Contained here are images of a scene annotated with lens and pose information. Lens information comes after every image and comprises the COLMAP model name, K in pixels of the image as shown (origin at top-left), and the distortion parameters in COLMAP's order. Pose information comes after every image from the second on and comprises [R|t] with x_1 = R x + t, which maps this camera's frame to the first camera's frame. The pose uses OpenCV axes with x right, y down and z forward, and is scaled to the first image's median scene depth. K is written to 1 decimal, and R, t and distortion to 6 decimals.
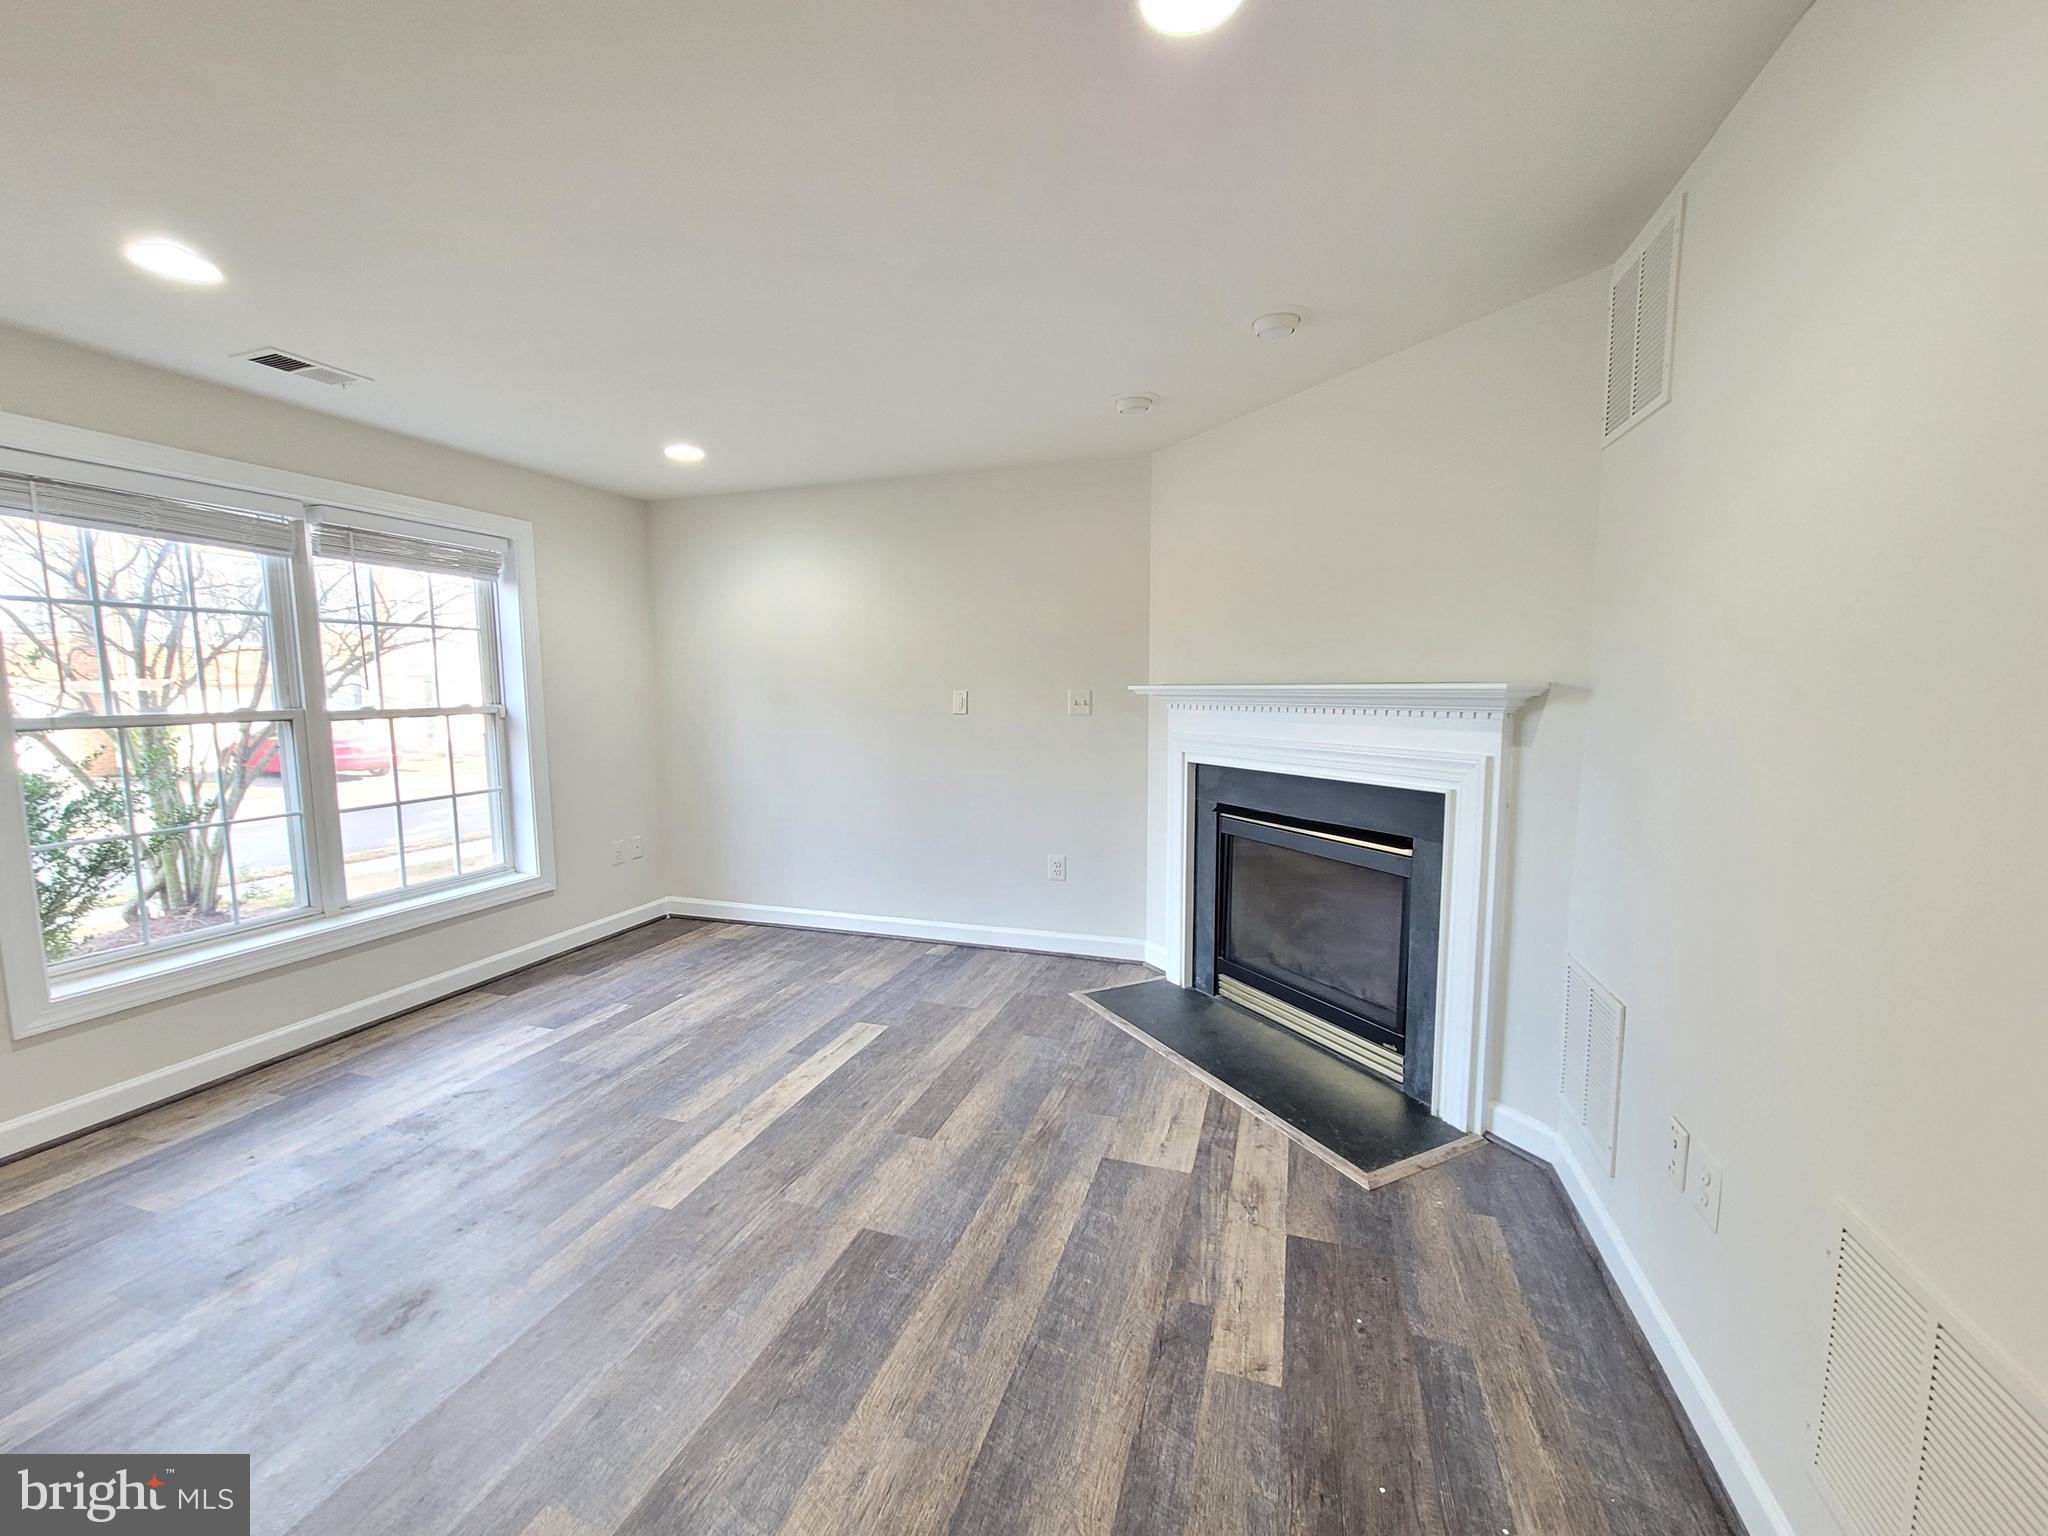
lens RADIAL K [[832.1, 0, 1024.0], [0, 832.1, 768.0], [0, 0, 1]] dist [-0.001572, -0.000327]
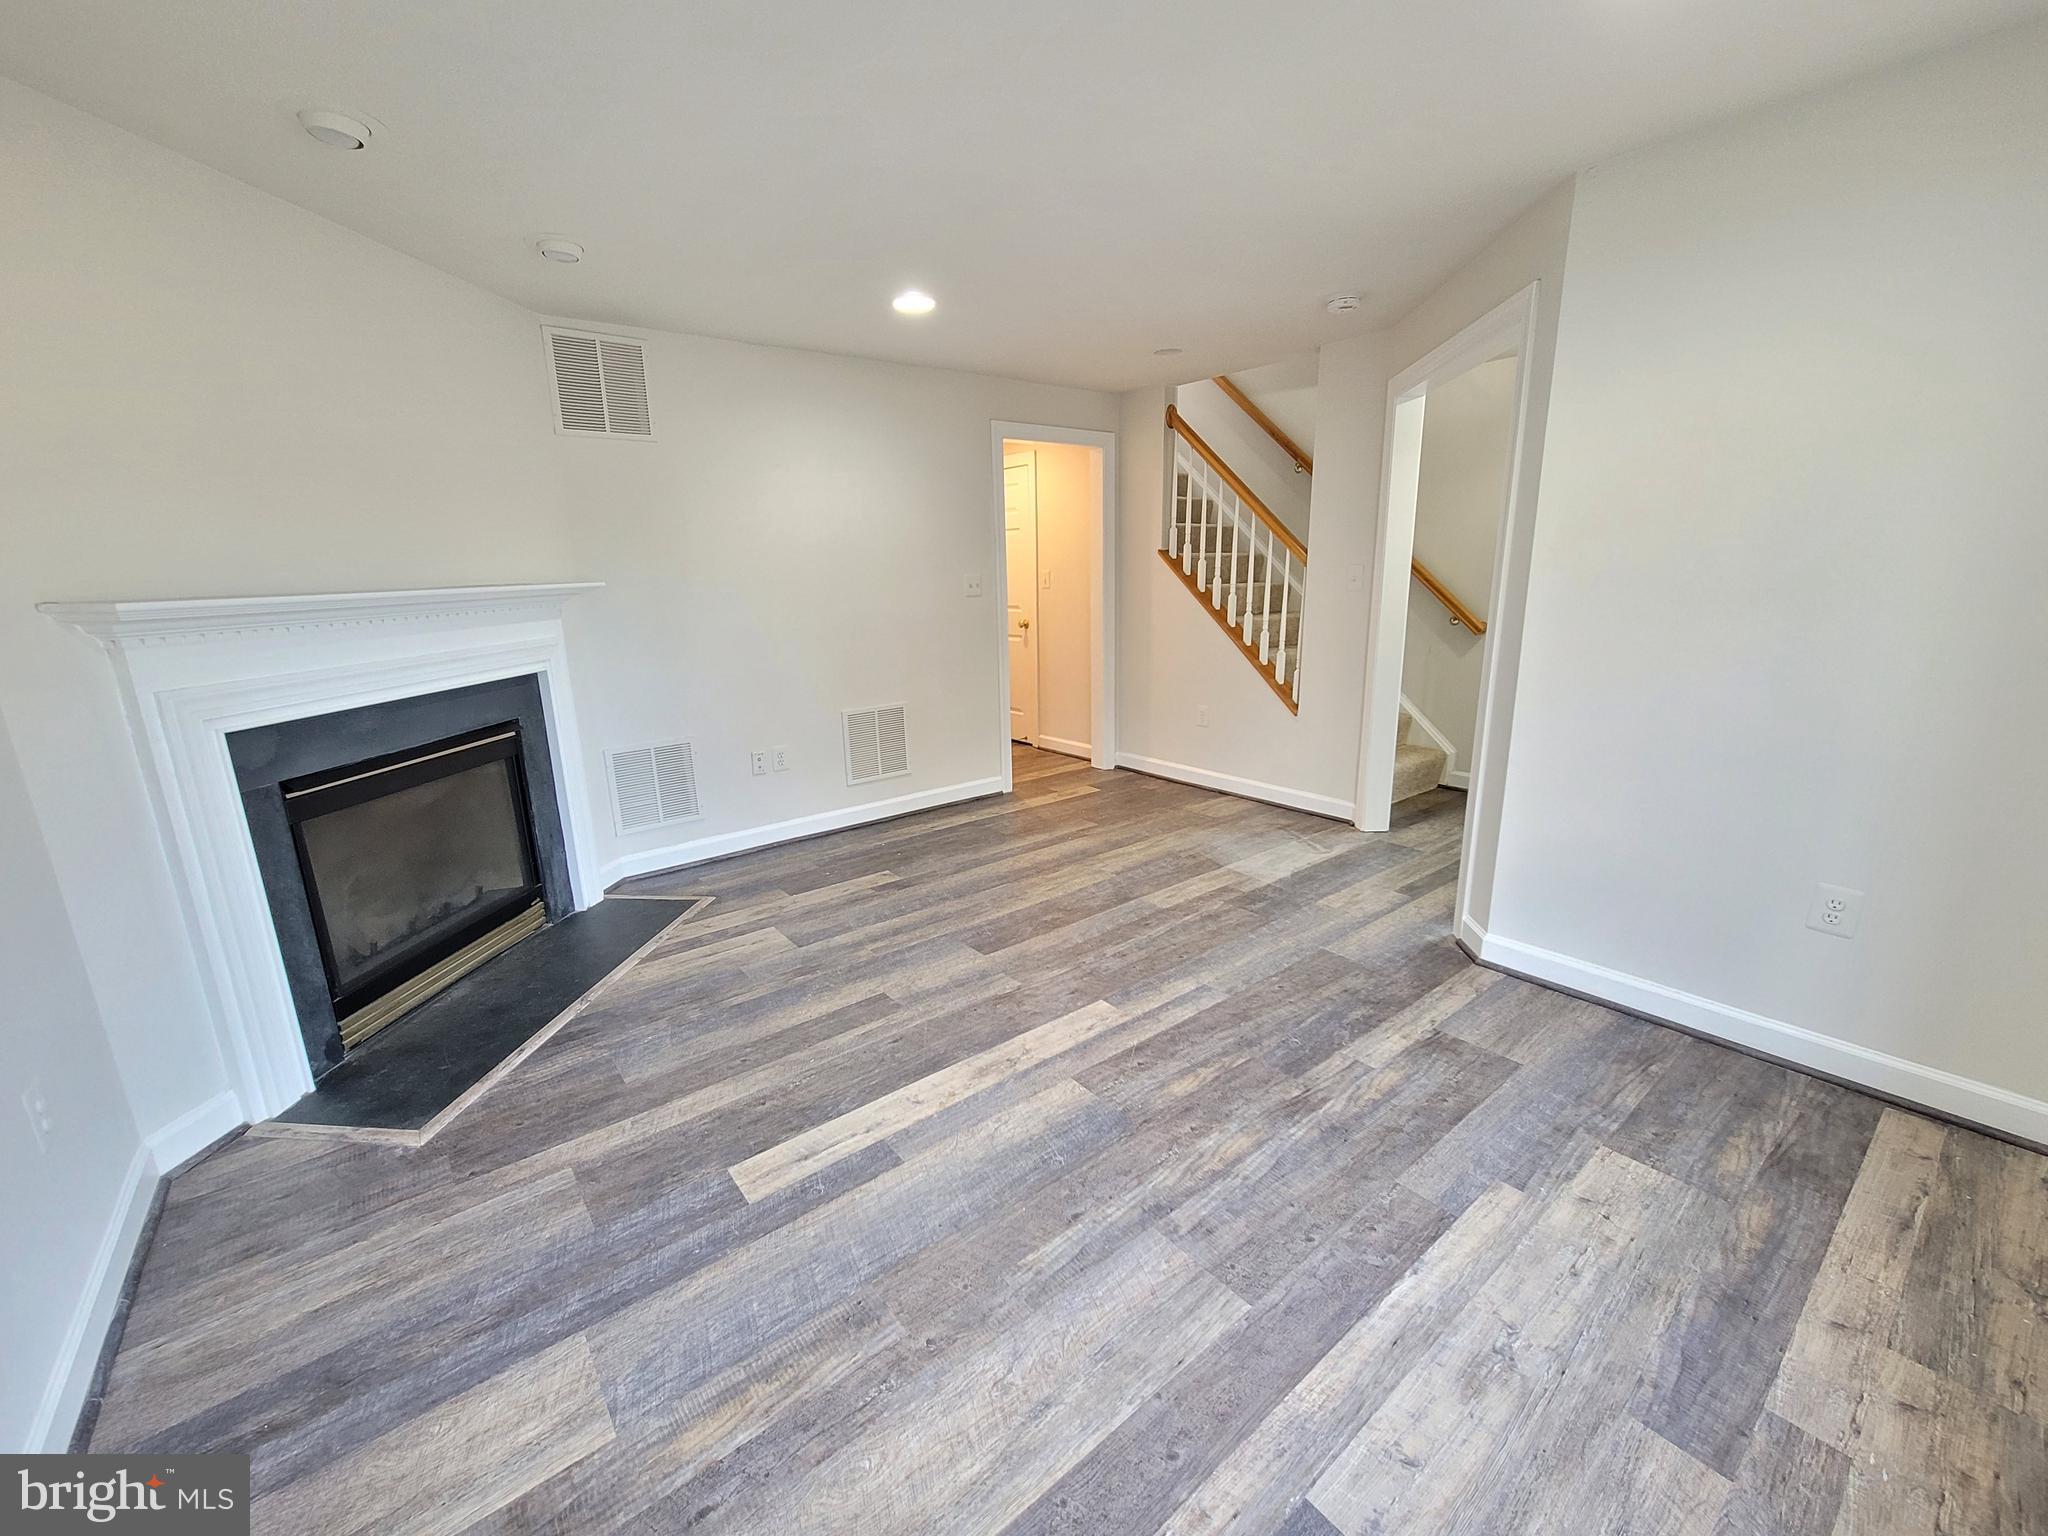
lens RADIAL K [[832.1, 0, 1024.0], [0, 832.1, 768.0], [0, 0, 1]] dist [-0.001572, -0.000327]
pose [[-0.838462, -0.101780, 0.535371, -0.799028], [0.085524, 0.945656, 0.313721, -0.160033], [-0.538207, 0.308830, -0.784192, 1.611016]]
